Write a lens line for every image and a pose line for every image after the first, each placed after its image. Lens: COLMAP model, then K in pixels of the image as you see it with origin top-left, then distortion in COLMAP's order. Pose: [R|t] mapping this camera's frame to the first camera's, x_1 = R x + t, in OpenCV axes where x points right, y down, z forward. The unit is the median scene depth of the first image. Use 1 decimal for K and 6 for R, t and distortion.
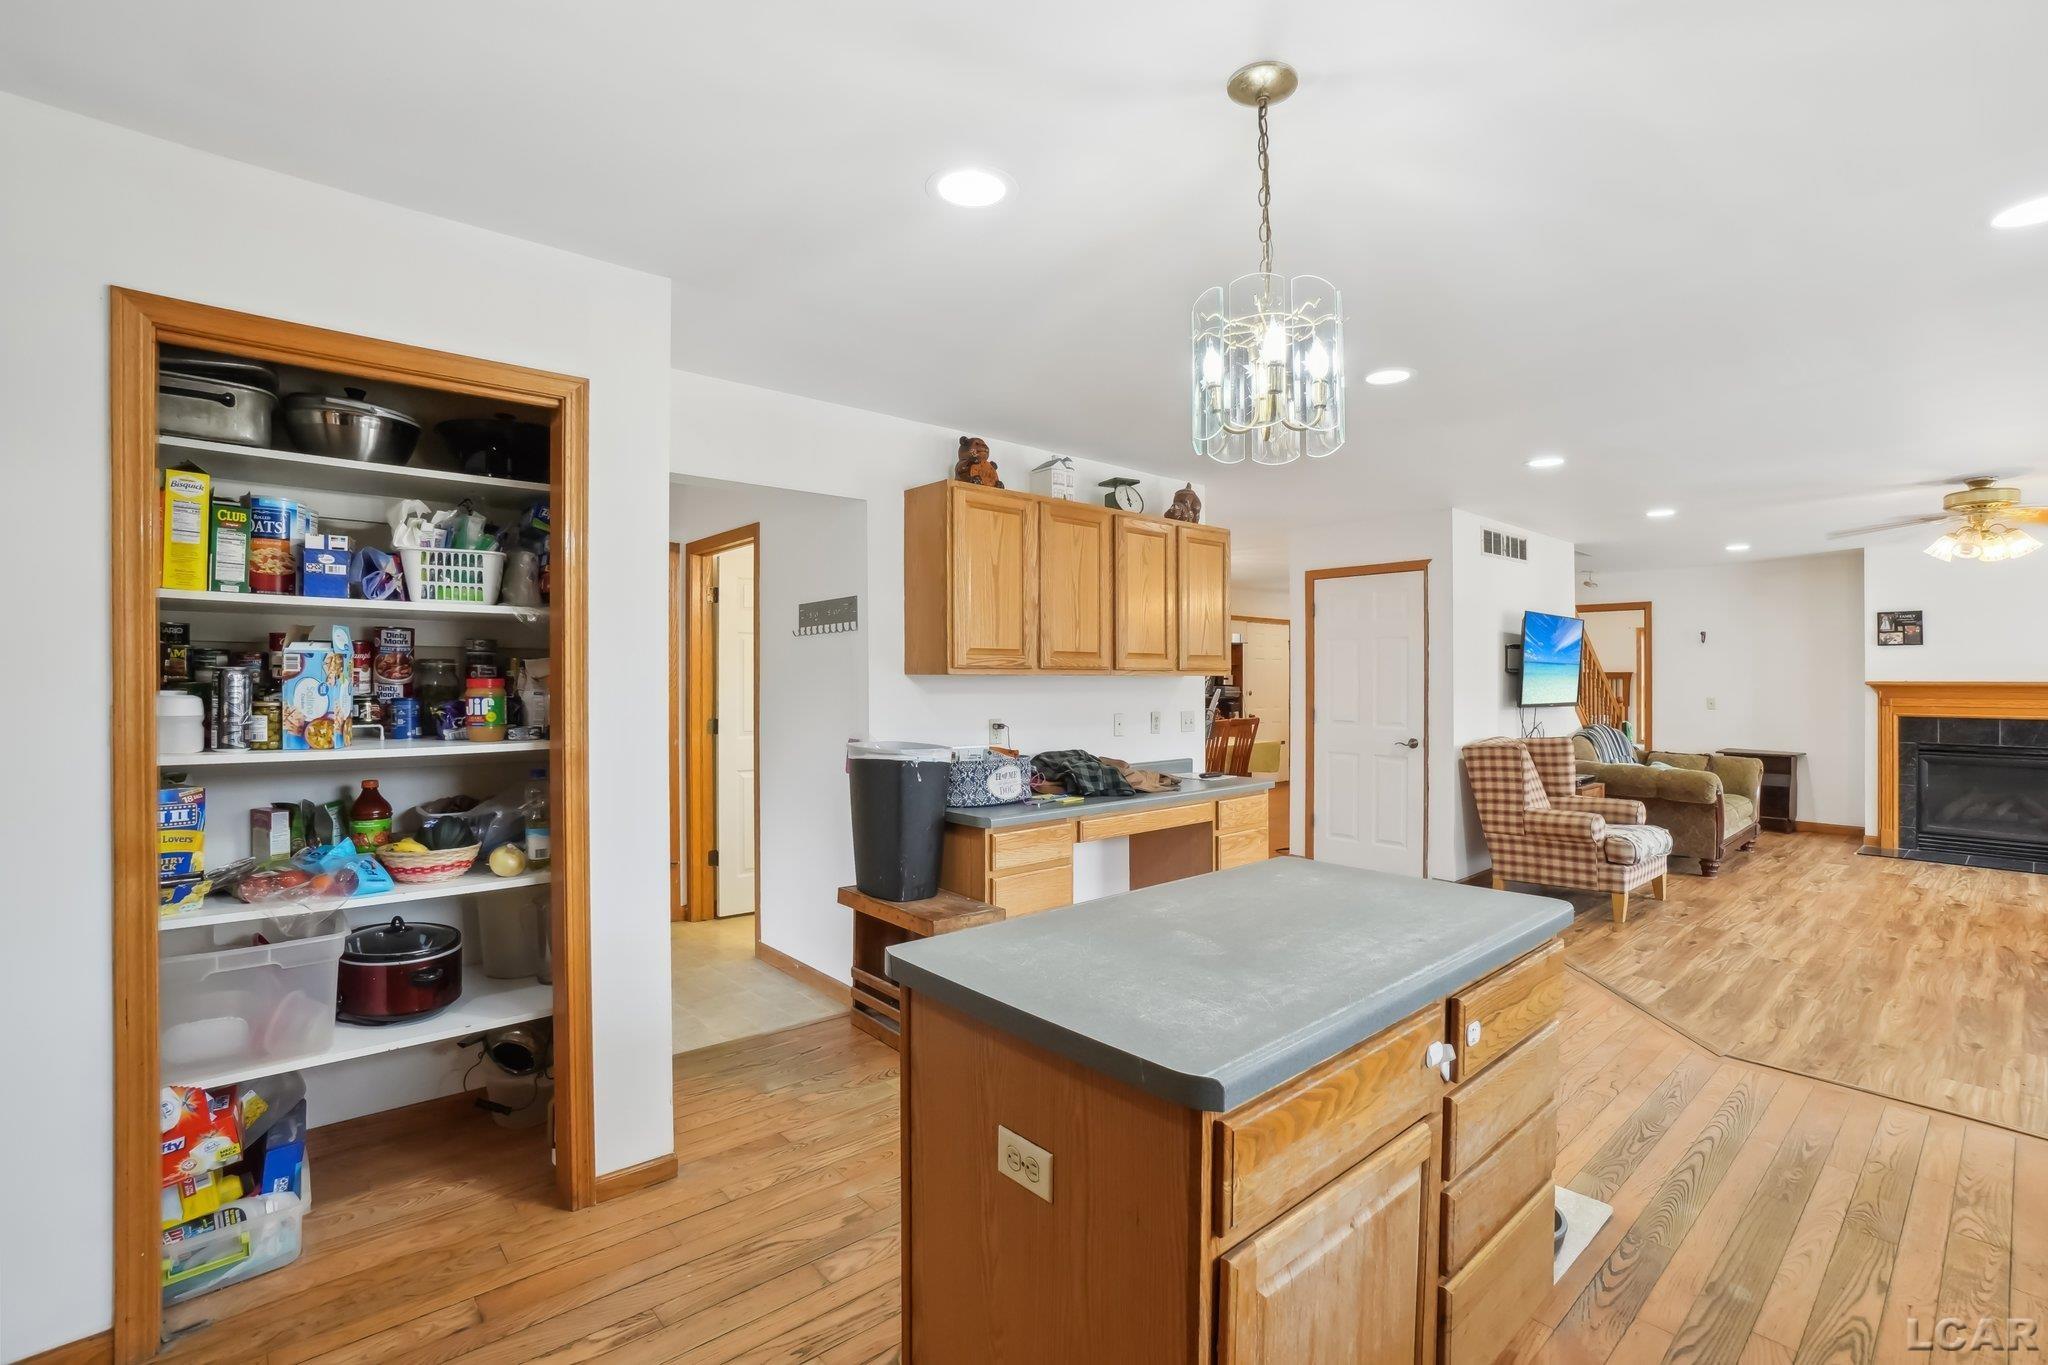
lens RADIAL K [[929.7, 0, 1024.0], [0, 929.7, 682.5], [0, 0, 1]] dist [-0.031910, 0.000698]
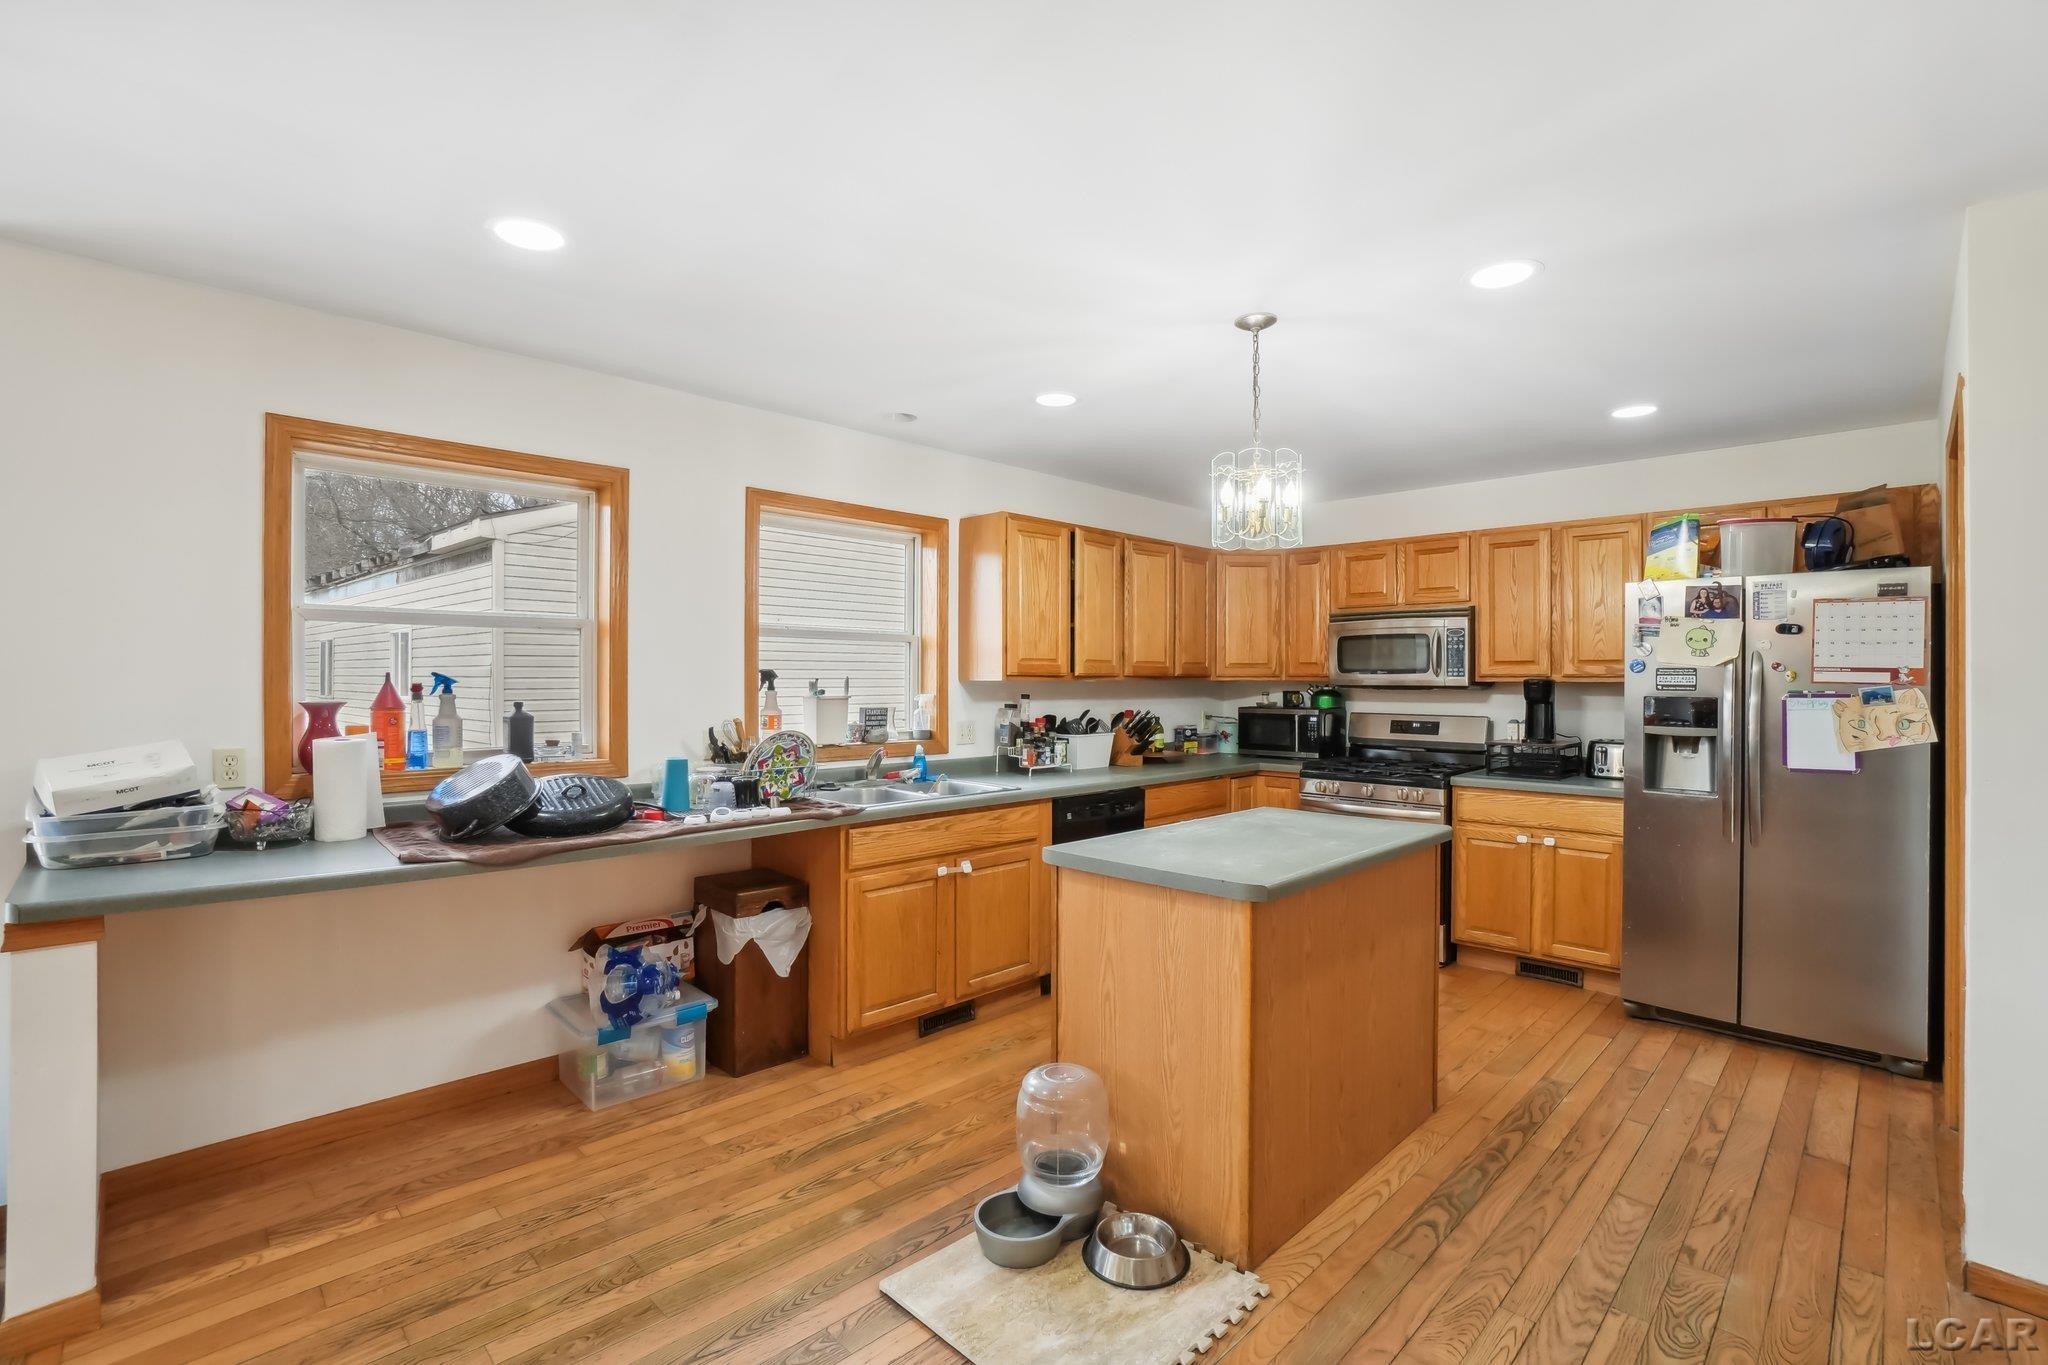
lens RADIAL K [[929.7, 0, 1024.0], [0, 929.7, 682.5], [0, 0, 1]] dist [-0.031910, 0.000698]
pose [[-0.997274, -0.000474, -0.073787, 0.574069], [-0.000857, 0.999986, 0.005166, -0.010475], [0.073783, 0.005215, -0.997261, 1.893378]]
